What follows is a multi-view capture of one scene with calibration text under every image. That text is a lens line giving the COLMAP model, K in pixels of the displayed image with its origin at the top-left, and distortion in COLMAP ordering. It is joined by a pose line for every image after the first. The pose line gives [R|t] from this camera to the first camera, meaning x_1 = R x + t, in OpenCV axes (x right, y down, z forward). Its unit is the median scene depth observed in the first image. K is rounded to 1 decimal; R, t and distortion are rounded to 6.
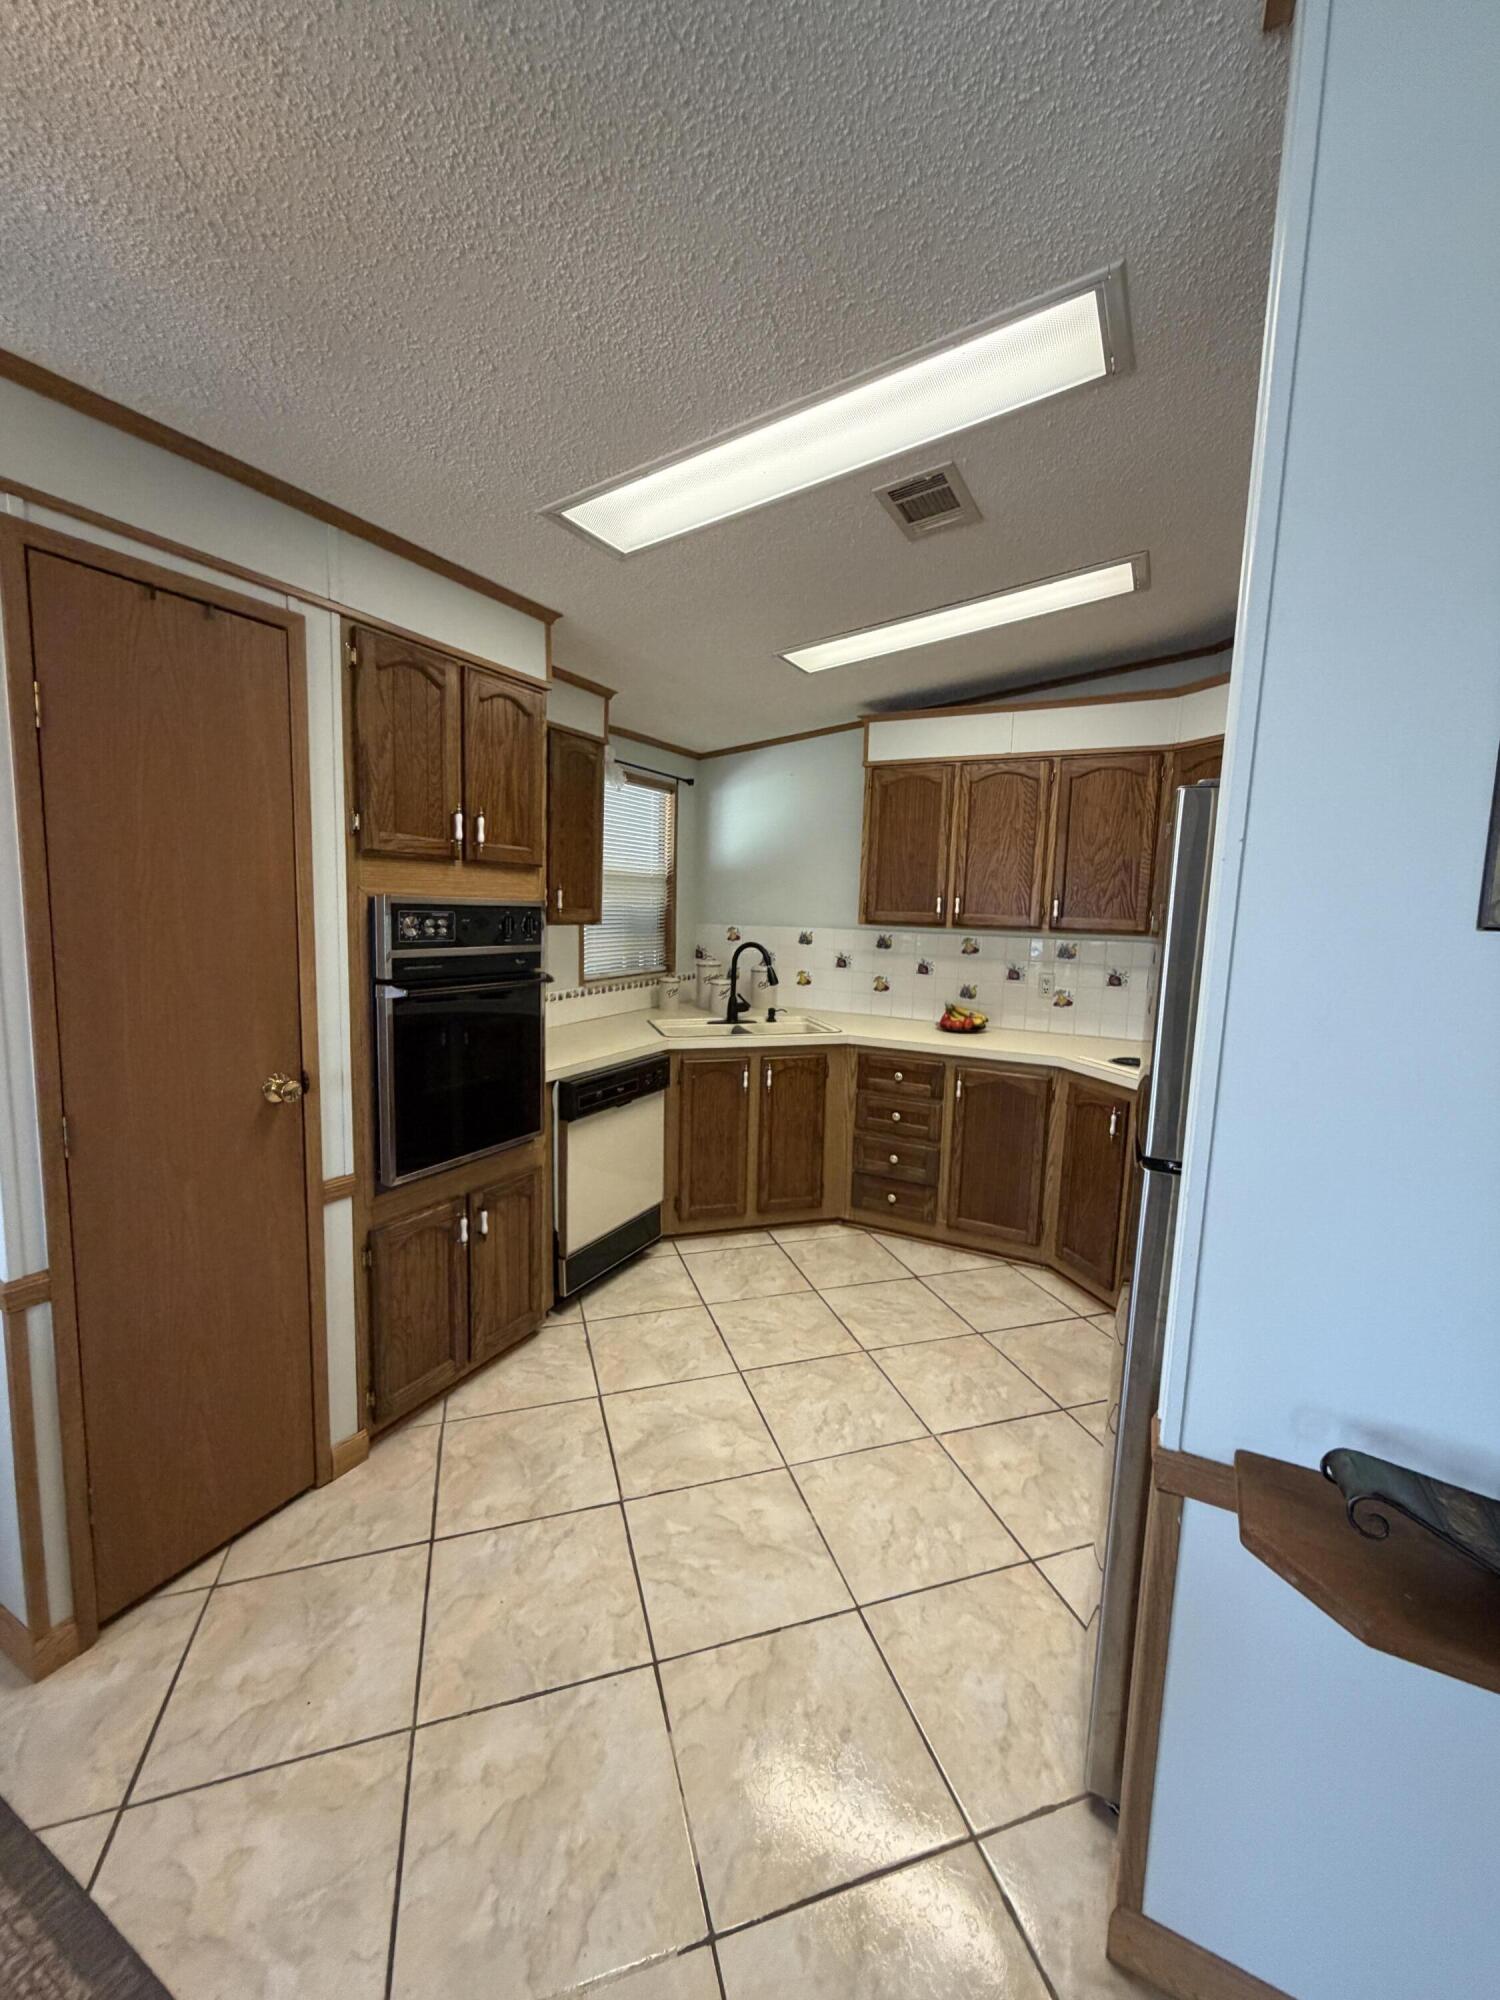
lens RADIAL K [[802.4, 0, 750.0], [0, 802.4, 1000.0], [0, 0, 1]] dist [-0.000159, -0.000020]
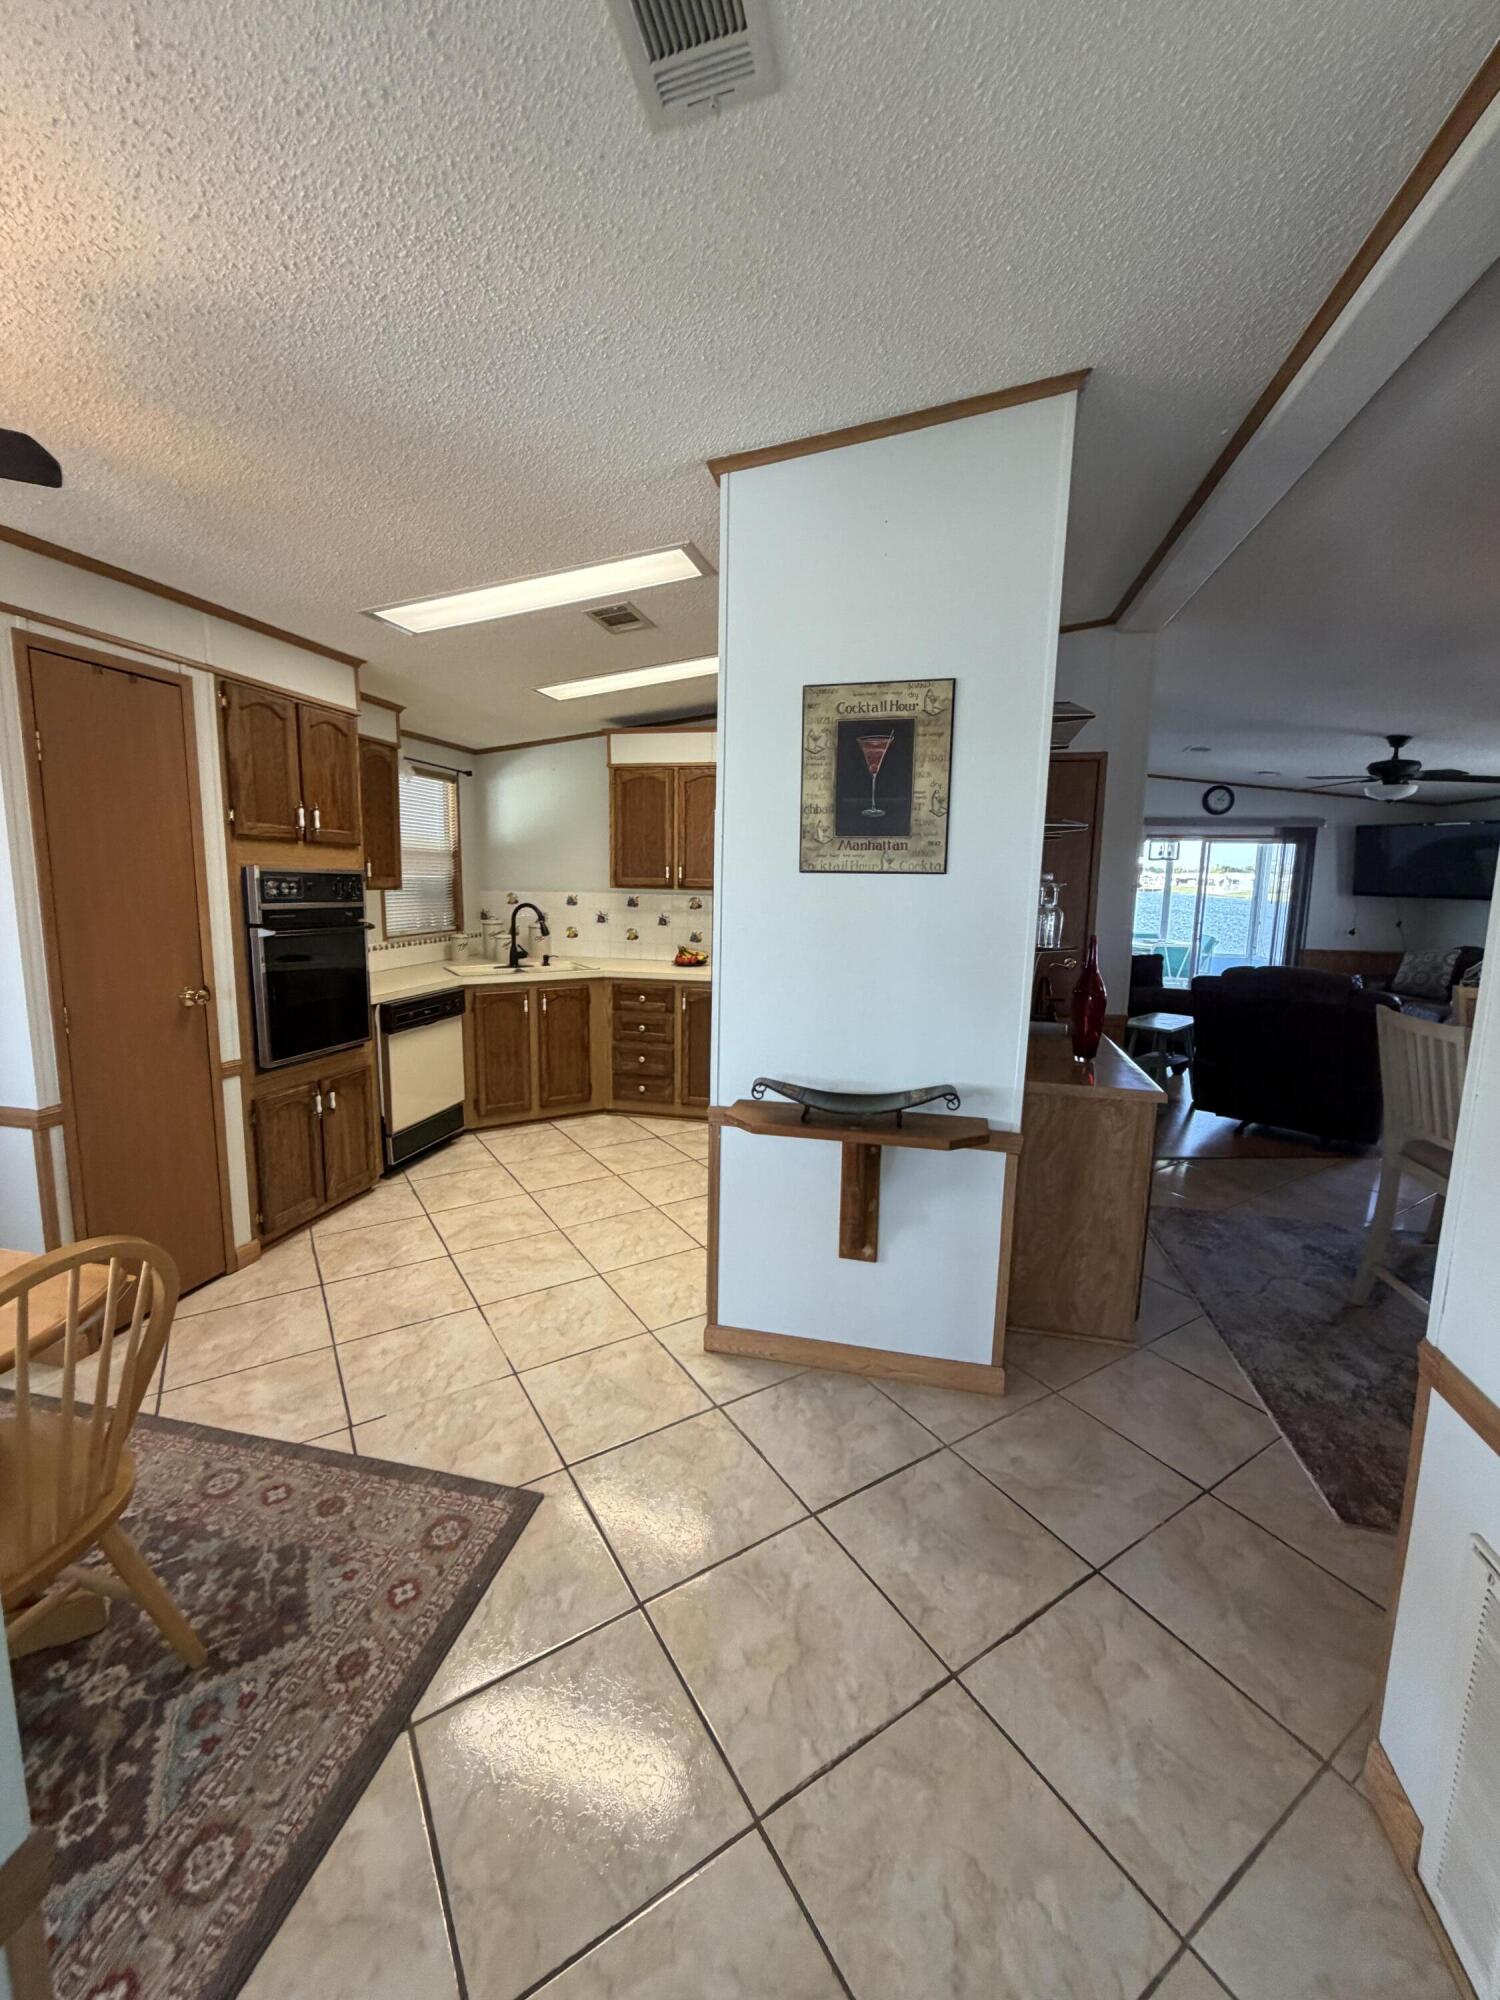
lens RADIAL K [[800.5, 0, 751.4], [0, 800.5, 995.5], [0, 0, 1]] dist [-0.000089, 0.000039]
pose [[0.966542, -0.048249, 0.251928, 0.023934], [0.041485, 0.998623, 0.032098, 0.058808], [-0.253130, -0.020573, 0.967213, -0.394447]]
